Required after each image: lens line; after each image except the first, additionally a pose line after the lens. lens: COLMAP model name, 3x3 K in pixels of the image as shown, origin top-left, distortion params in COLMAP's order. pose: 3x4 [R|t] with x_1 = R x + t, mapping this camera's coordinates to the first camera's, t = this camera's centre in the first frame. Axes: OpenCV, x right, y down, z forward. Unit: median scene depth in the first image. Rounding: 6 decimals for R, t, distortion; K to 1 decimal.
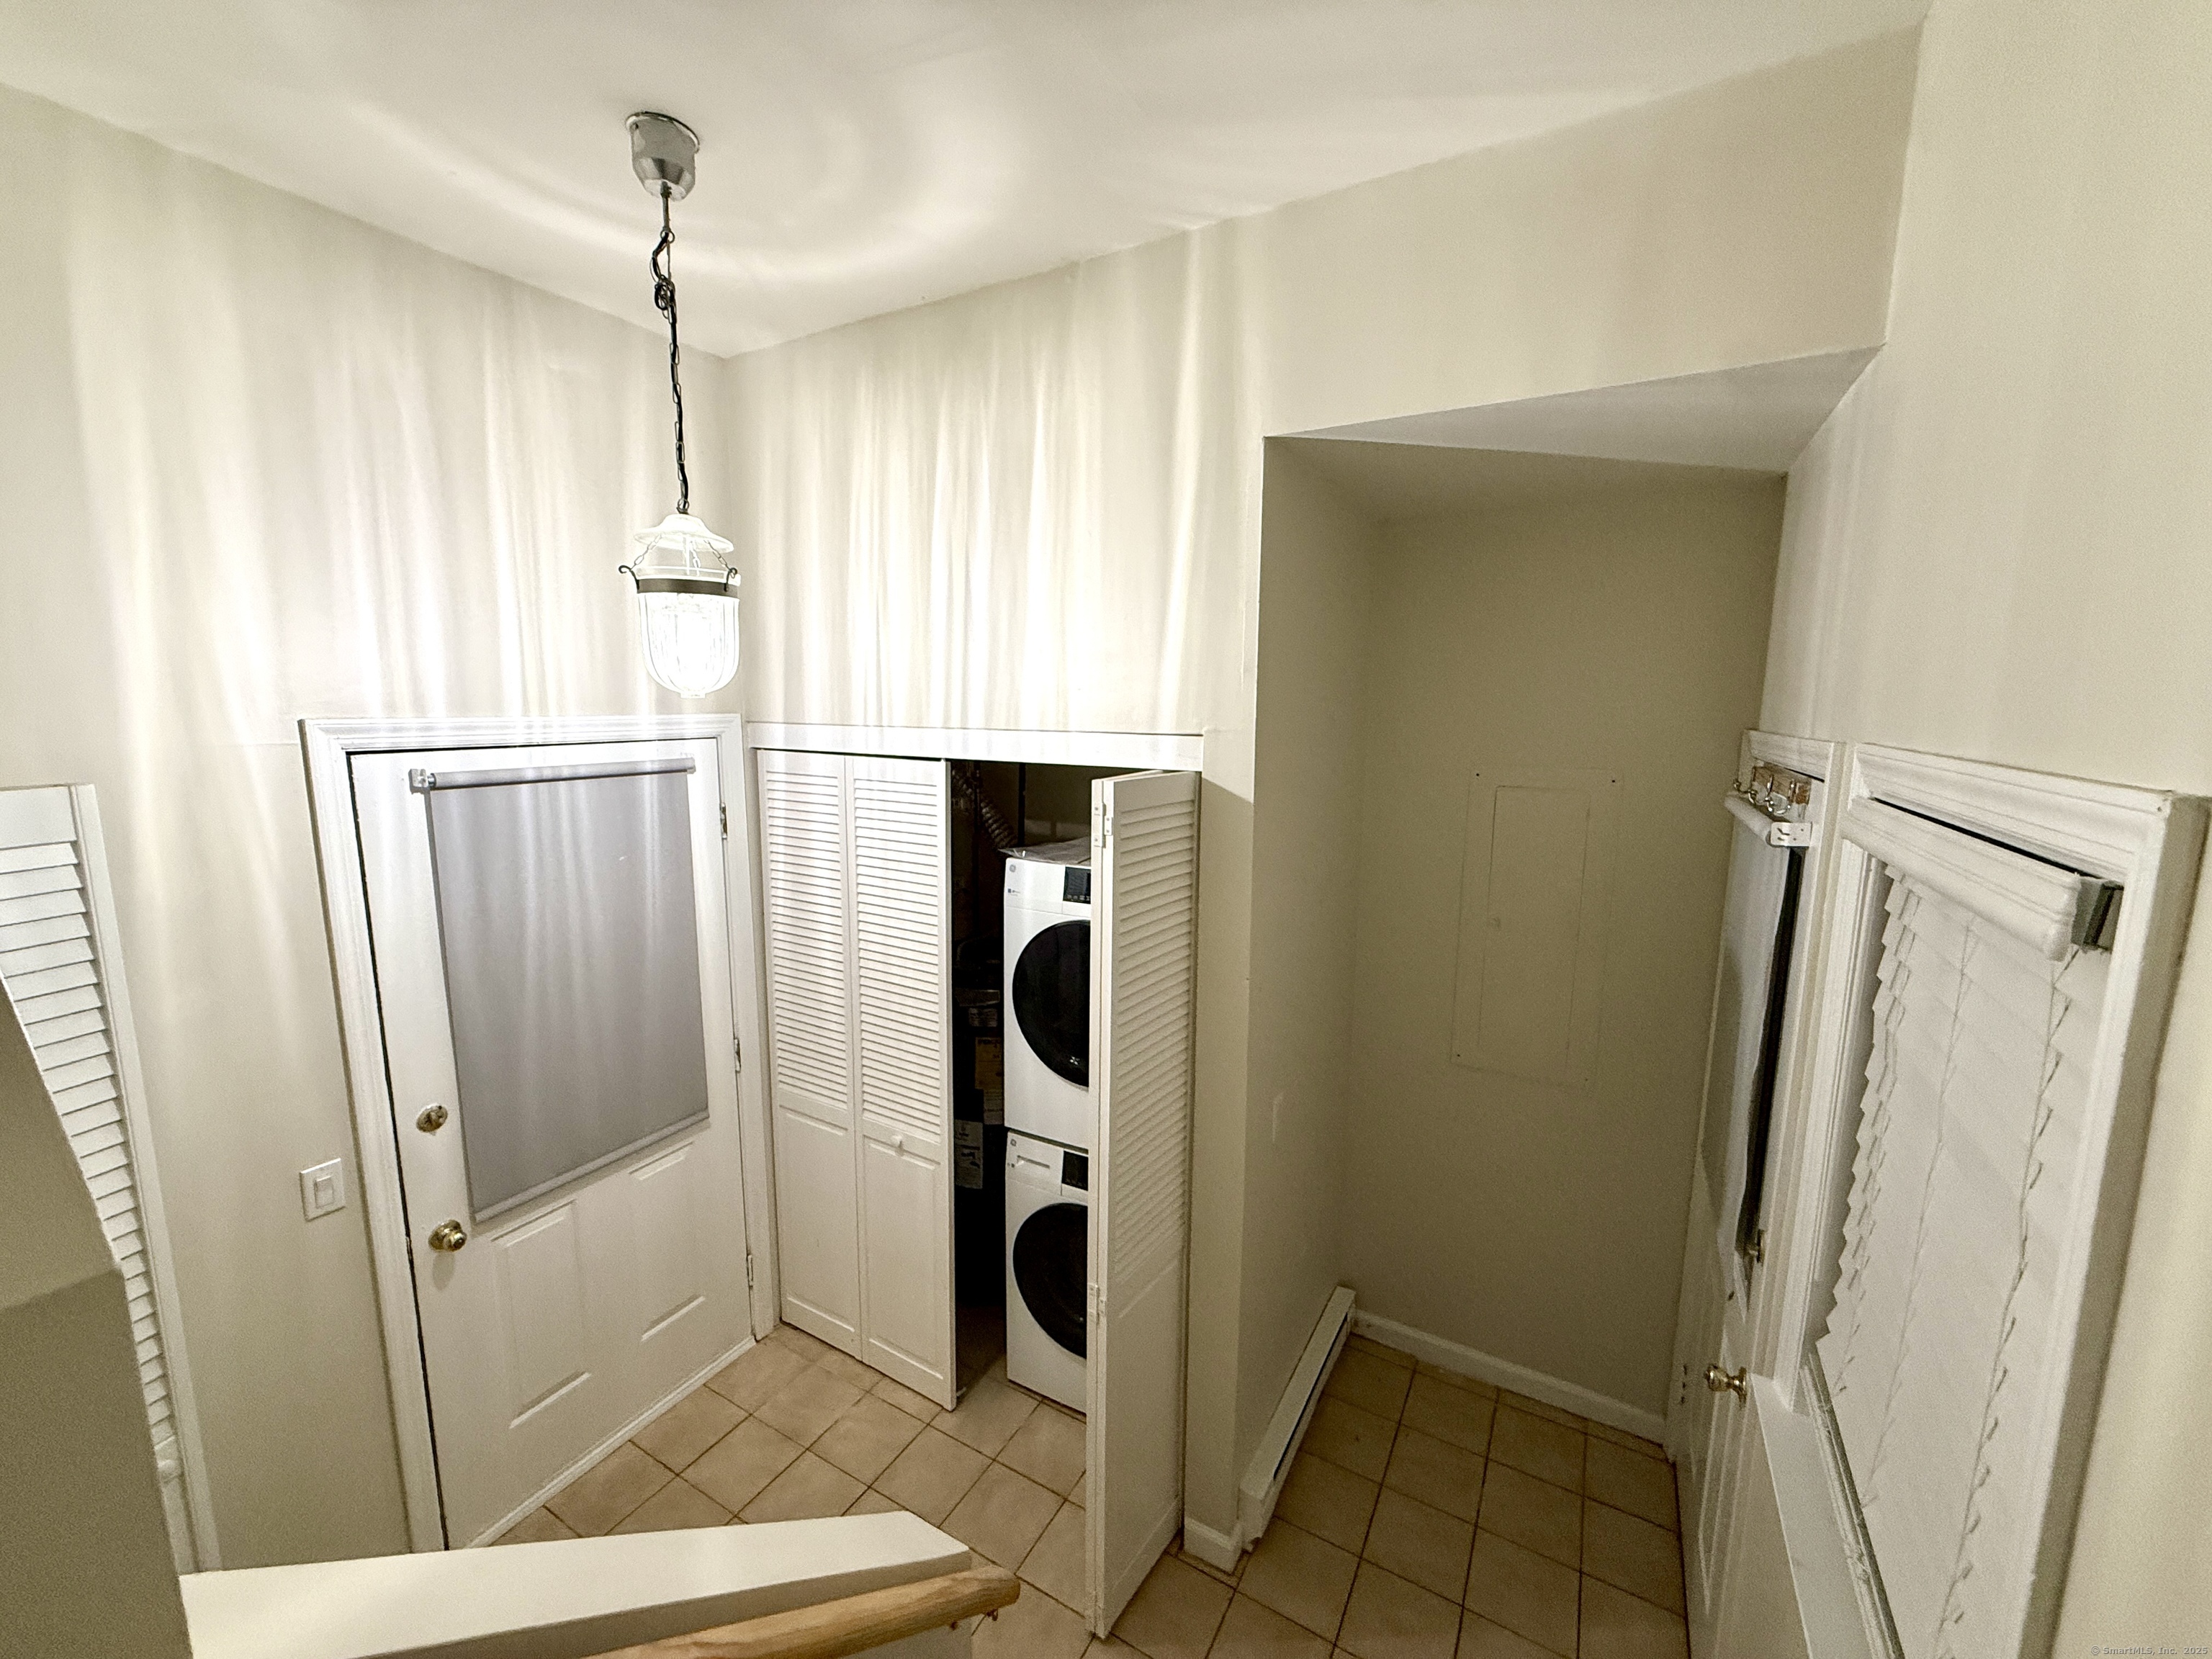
lens RADIAL K [[882.4, 0, 1101.8], [0, 882.4, 826.4], [0, 0, 1]] dist [-0.001801, 0.000168]
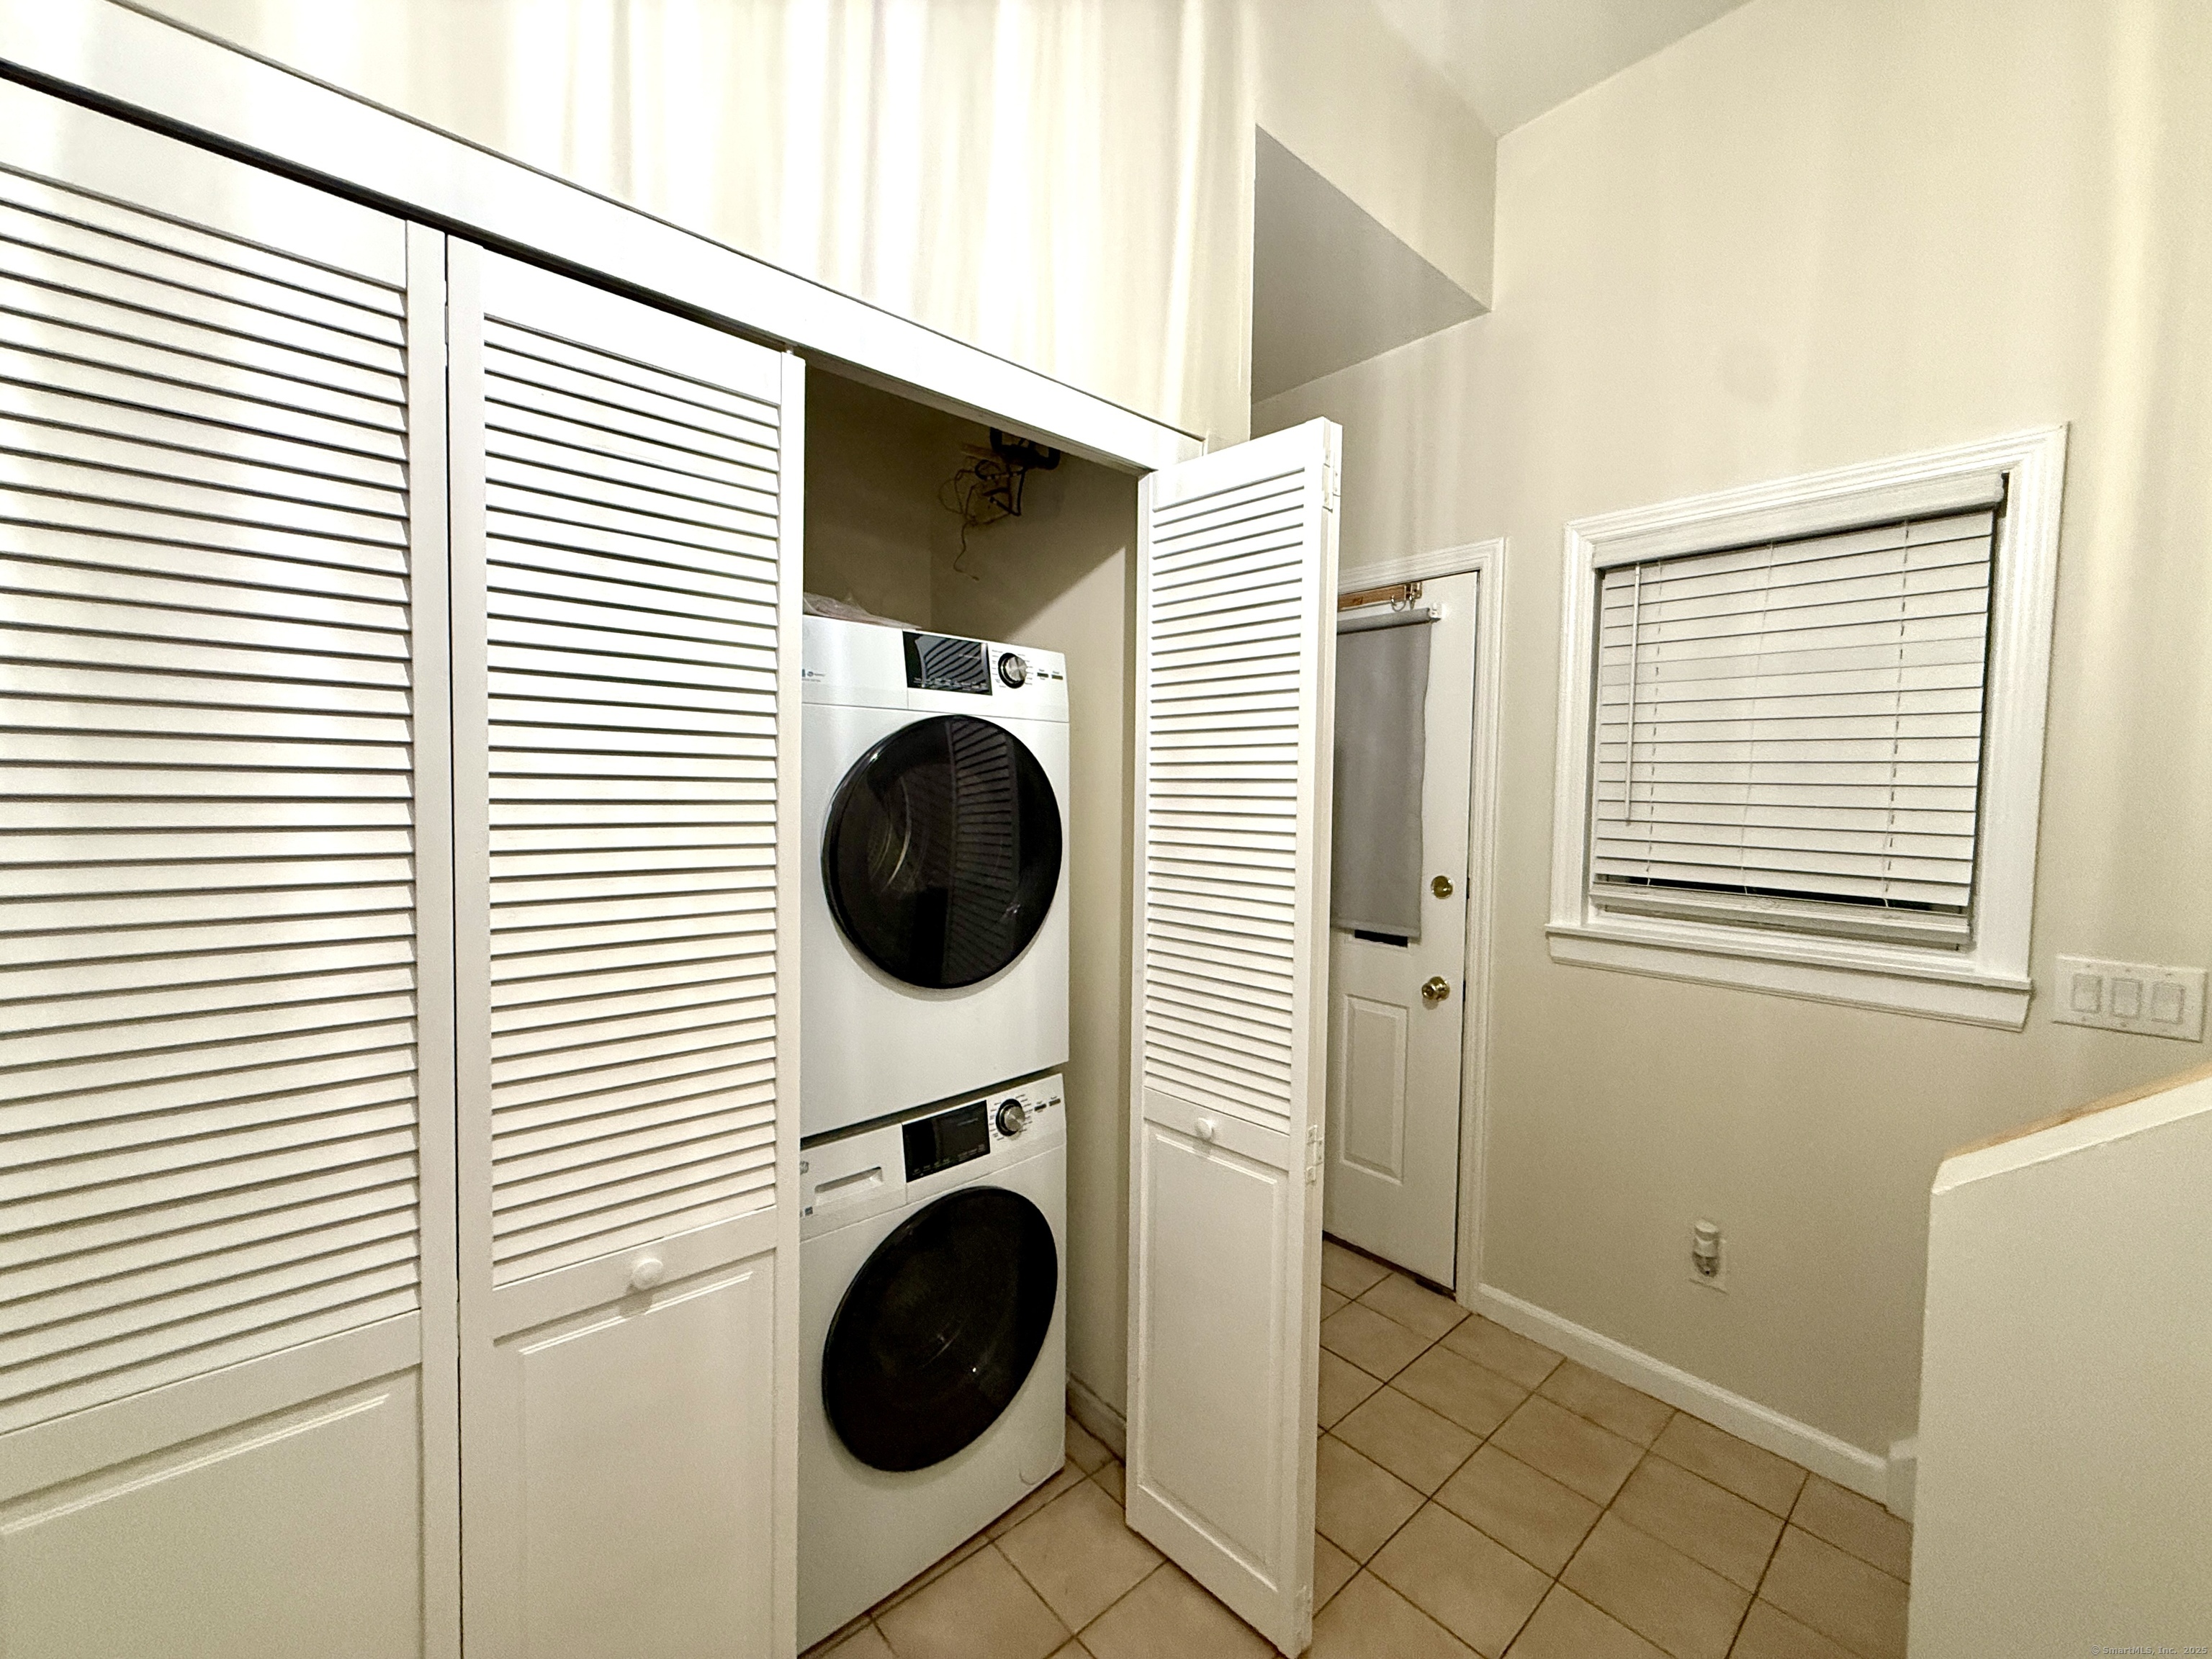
lens RADIAL K [[882.4, 0, 1103.2], [0, 882.4, 826.4], [0, 0, 1]] dist [-0.001801, 0.000168]
pose [[0.306425, -0.047037, 0.950732, -0.582037], [0.133733, 0.991000, 0.005926, 0.193135], [-0.942454, 0.125329, 0.309958, 0.698656]]
